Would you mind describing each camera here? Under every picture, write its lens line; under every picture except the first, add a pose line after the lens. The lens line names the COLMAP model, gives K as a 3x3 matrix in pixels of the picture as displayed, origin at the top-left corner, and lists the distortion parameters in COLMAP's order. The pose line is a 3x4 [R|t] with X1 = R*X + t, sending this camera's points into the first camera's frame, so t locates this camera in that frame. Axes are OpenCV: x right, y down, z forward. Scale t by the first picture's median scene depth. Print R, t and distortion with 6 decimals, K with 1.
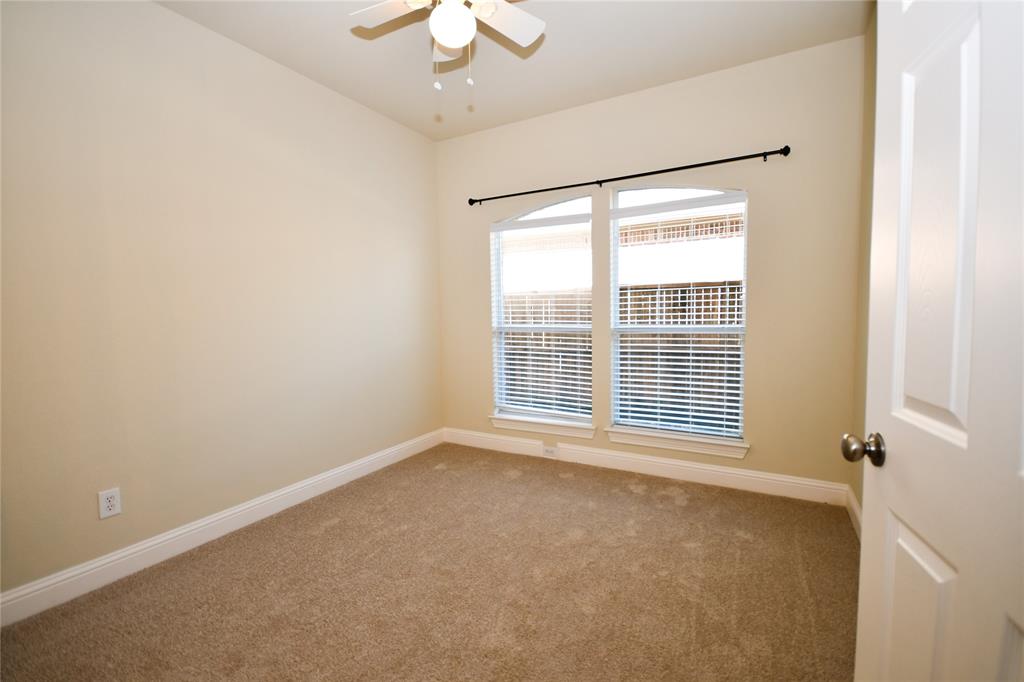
lens RADIAL K [[457.6, 0, 512.0], [0, 457.6, 341.0], [0, 0, 1]] dist [-0.000918, -0.000411]
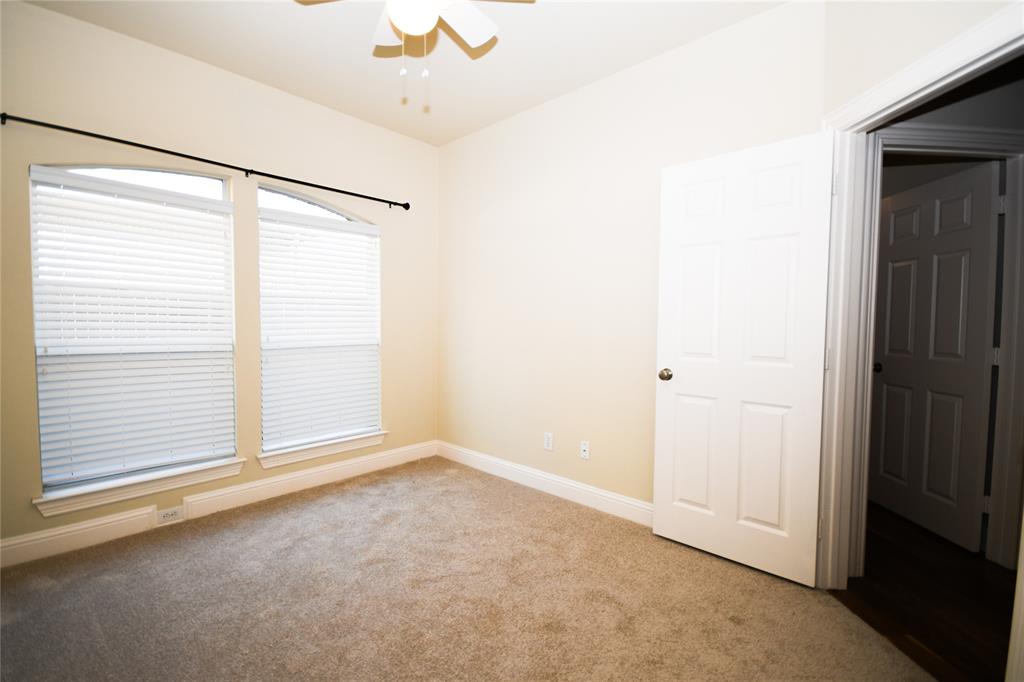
lens RADIAL K [[457.6, 0, 512.0], [0, 457.6, 341.0], [0, 0, 1]] dist [-0.000918, -0.000411]
pose [[0.216535, -0.017403, 0.976120, -0.546685], [0.054693, 0.998487, 0.005669, -0.004586], [-0.974742, 0.052160, 0.217160, 0.342438]]
